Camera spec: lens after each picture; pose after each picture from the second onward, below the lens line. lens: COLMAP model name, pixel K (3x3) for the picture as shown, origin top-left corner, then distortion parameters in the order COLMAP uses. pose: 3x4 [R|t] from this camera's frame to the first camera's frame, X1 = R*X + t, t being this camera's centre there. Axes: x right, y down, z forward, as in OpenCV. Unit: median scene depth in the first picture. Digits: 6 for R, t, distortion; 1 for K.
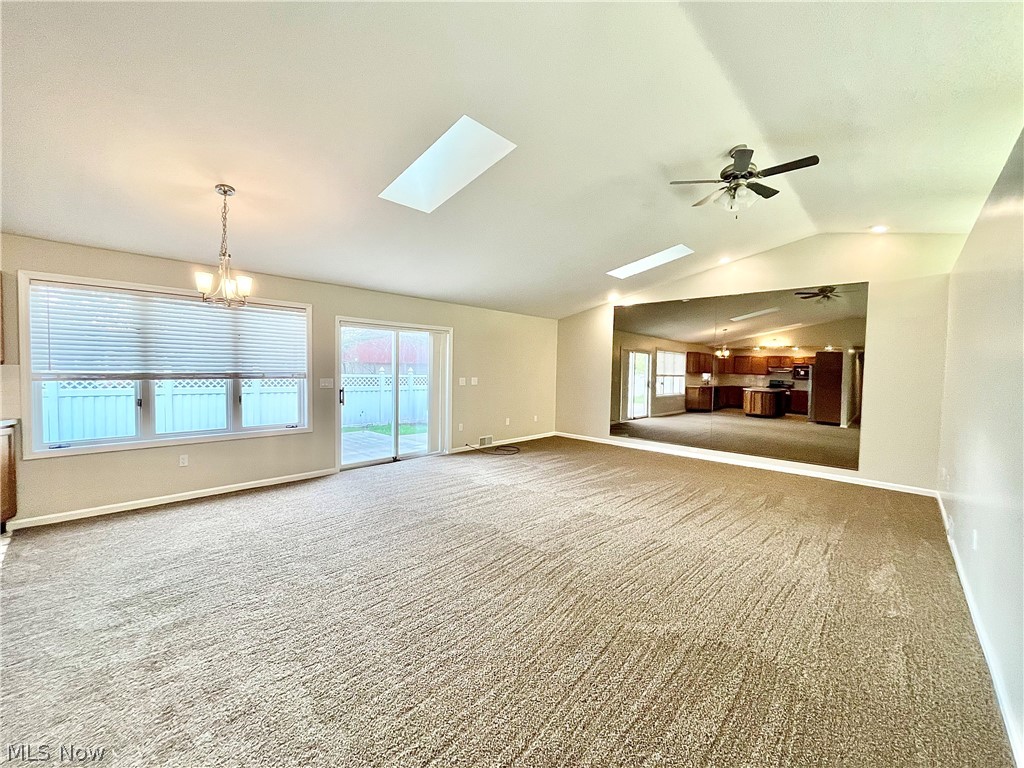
lens RADIAL K [[411.8, 0, 511.5], [0, 411.8, 383.1], [0, 0, 1]] dist [-0.000699, -0.000373]
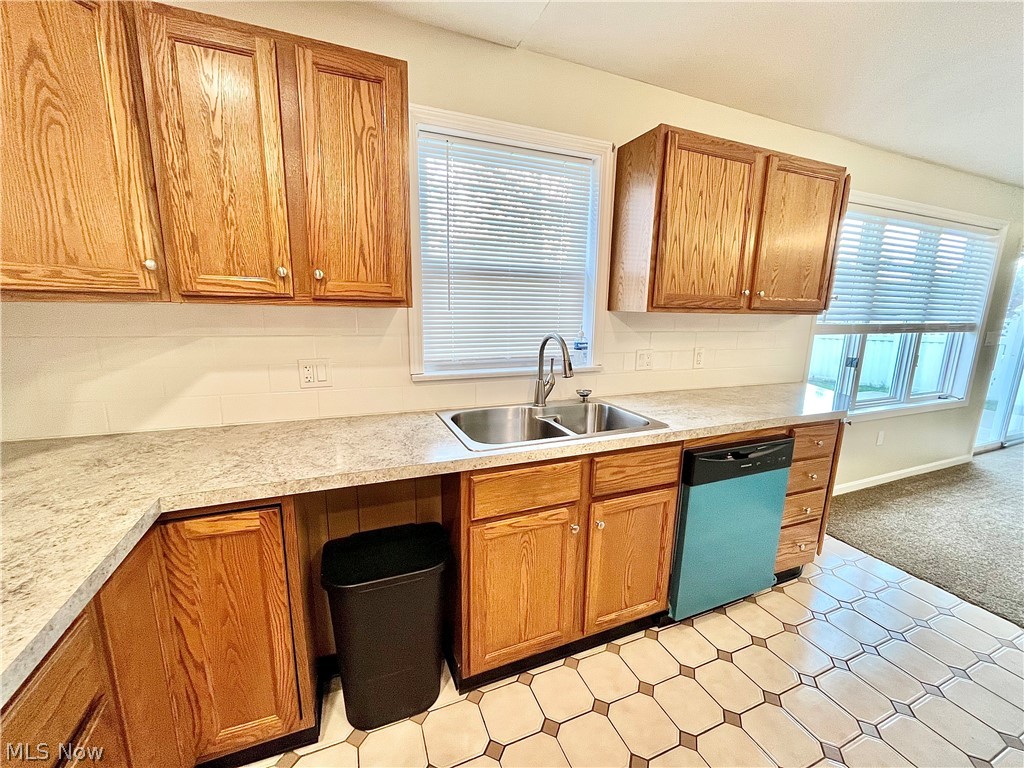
lens RADIAL K [[411.8, 0, 511.5], [0, 411.8, 383.1], [0, 0, 1]] dist [-0.000699, -0.000373]
pose [[0.914786, 0.075309, -0.396857, -1.067656], [-0.018343, 0.989198, 0.145432, -0.014167], [0.403522, -0.125760, 0.906286, 0.031434]]
